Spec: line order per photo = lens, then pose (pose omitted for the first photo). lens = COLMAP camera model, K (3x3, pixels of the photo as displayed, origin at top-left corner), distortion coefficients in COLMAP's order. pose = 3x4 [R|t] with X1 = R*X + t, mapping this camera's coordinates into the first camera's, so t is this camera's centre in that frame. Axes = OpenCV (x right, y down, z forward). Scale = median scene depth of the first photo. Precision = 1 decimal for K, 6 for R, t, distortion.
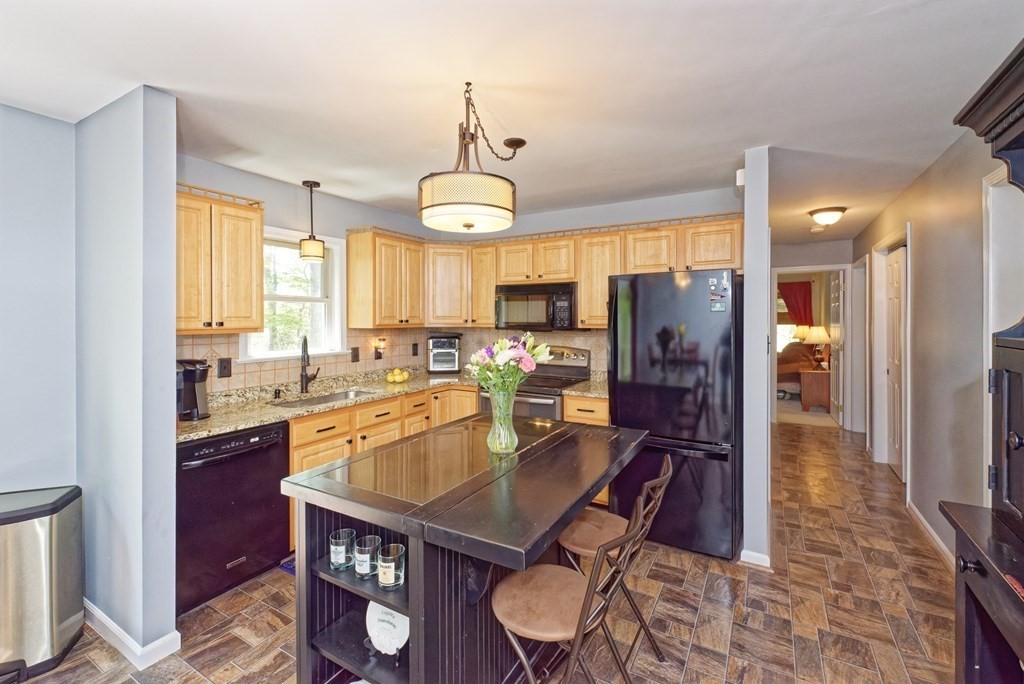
lens RADIAL K [[447.1, 0, 524.8], [0, 447.1, 318.2], [0, 0, 1]] dist [0.001139, -0.000042]
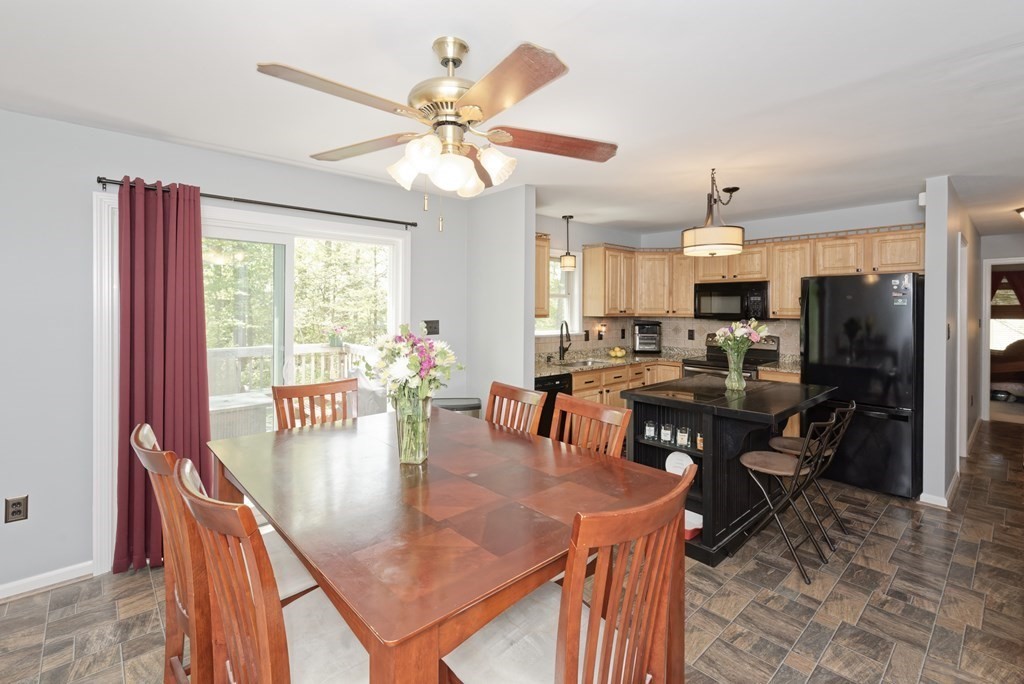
lens RADIAL K [[468.0, 0, 513.6], [0, 468.0, 309.5], [0, 0, 1]] dist [-0.001212, -0.000733]
pose [[0.946777, 0.005734, -0.321840, -0.145962], [-0.005928, 0.999982, 0.000379, 0.002049], [0.321836, 0.001549, 0.946794, -0.488761]]
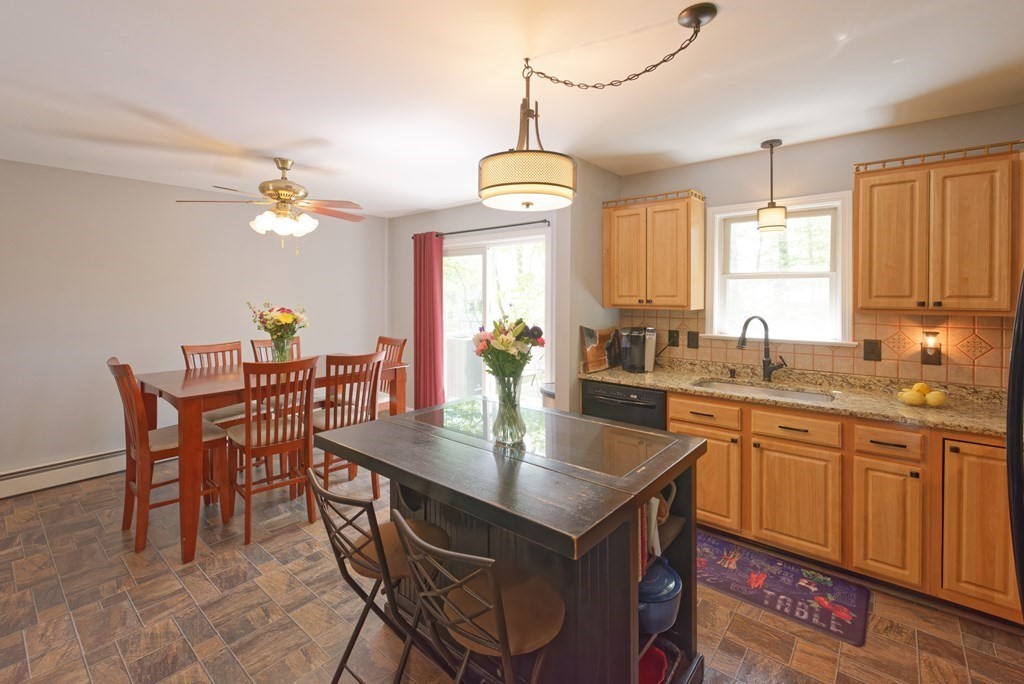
lens RADIAL K [[456.6, 0, 512.1], [0, 456.6, 299.5], [0, 0, 1]] dist [-0.000448, -0.000182]
pose [[-0.202249, 0.012833, -0.979250, 0.486942], [-0.003599, 0.999898, 0.013847, -0.006069], [0.979328, 0.006325, -0.202182, 0.664999]]
